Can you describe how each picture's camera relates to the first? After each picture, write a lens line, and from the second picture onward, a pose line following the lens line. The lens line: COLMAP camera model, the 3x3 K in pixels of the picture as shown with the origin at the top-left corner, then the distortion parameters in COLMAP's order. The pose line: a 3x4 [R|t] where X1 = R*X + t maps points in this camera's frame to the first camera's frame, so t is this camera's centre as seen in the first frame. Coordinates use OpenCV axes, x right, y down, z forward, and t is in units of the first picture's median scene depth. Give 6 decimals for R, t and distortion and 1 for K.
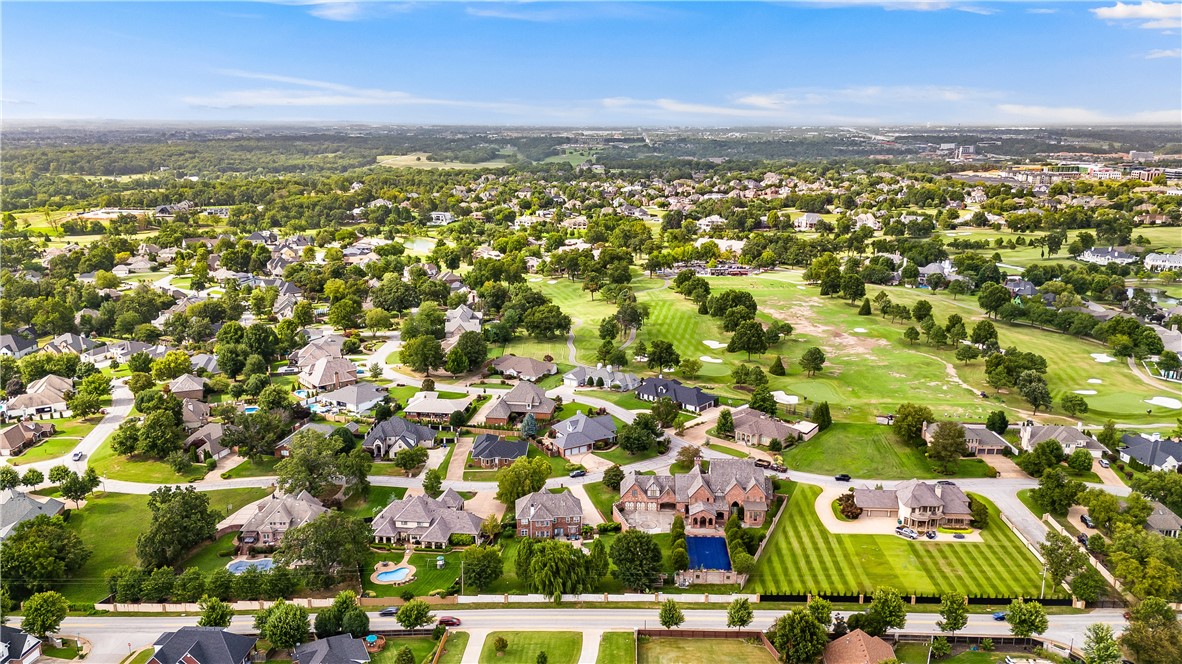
lens RADIAL K [[884.8, 0, 602.5], [0, 884.8, 324.6], [0, 0, 1]] dist [0.044574, -0.028601]
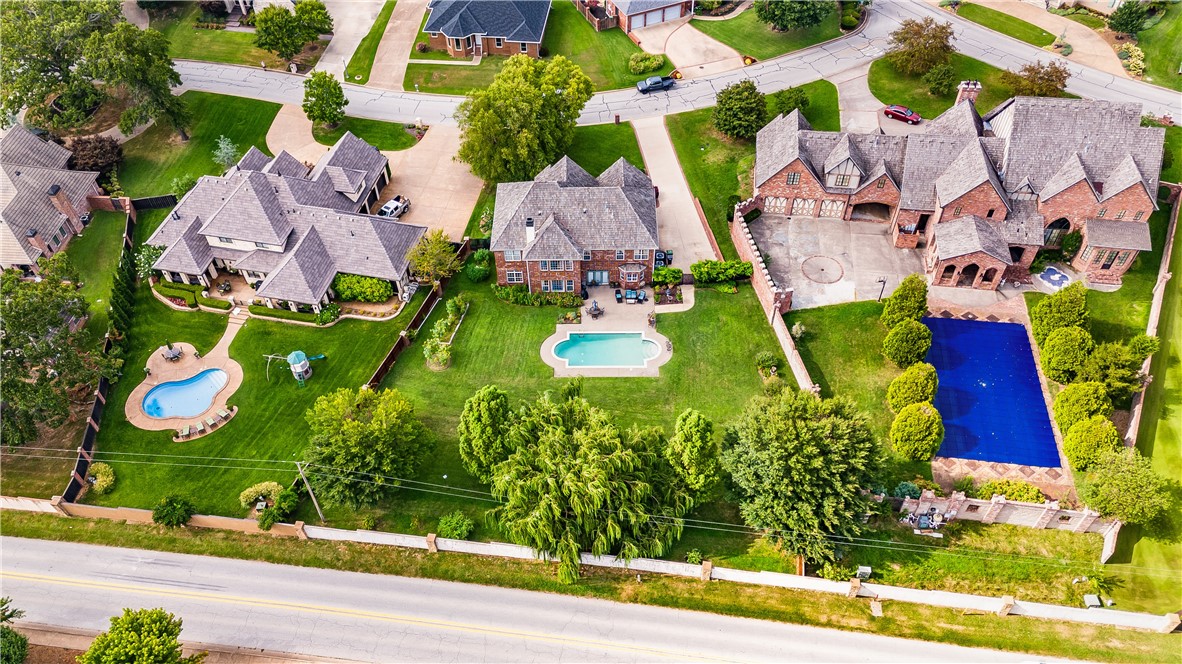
lens RADIAL K [[892.1, 0, 586.5], [0, 892.1, 336.7], [0, 0, 1]] dist [0.051354, -0.035783]
pose [[0.993305, 0.067625, -0.093662, -0.011449], [-0.003290, 0.826991, 0.562205, 0.020465], [0.115477, -0.558133, 0.821677, 0.531847]]
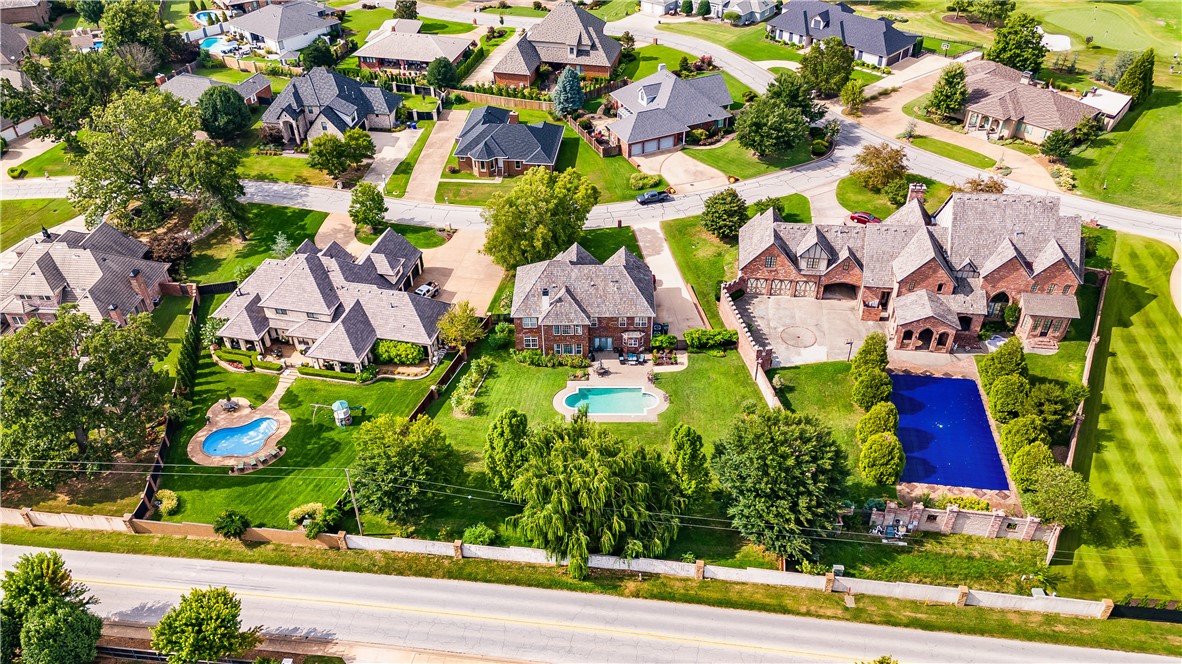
lens RADIAL K [[887.9, 0, 588.1], [0, 887.9, 336.1], [0, 0, 1]] dist [0.057323, -0.033303]
pose [[0.992972, 0.052975, -0.105831, -0.006201], [-0.005824, 0.915015, 0.403378, 0.033174], [0.118206, -0.399927, 0.908893, 0.472035]]
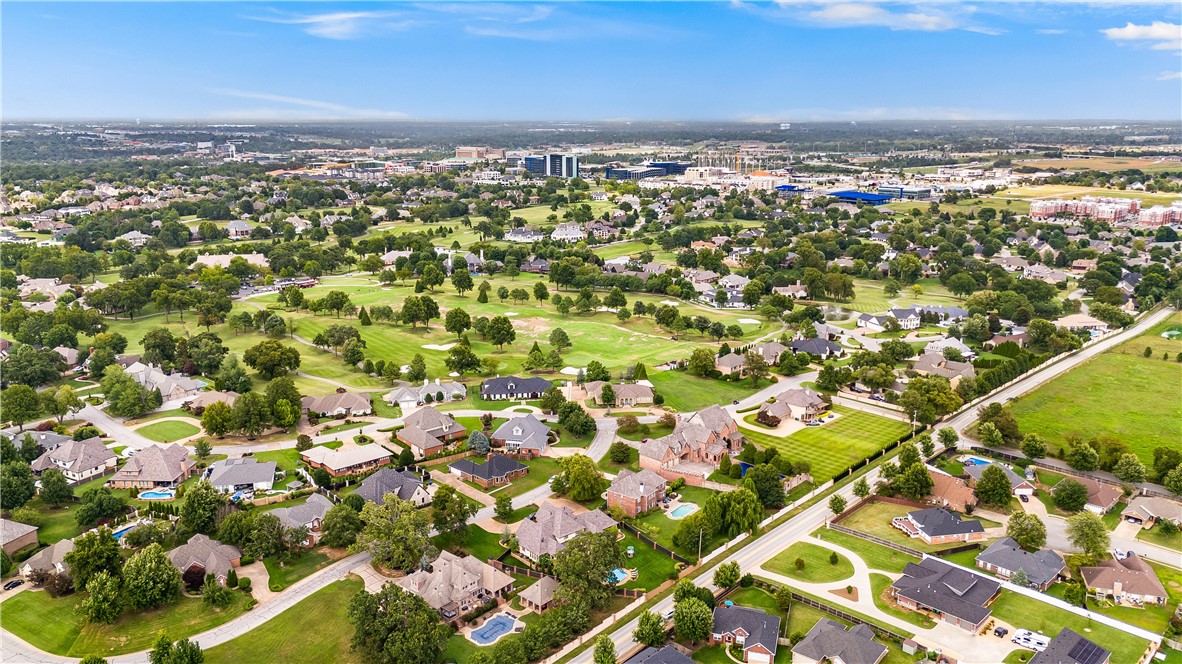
lens RADIAL K [[884.8, 0, 594.2], [0, 884.8, 336.1], [0, 0, 1]] dist [0.044574, -0.028601]
pose [[0.683315, -0.181911, 0.707099, -0.720091], [0.177657, 0.980783, 0.080640, -0.063808], [-0.708180, 0.070518, 0.702502, 0.209506]]
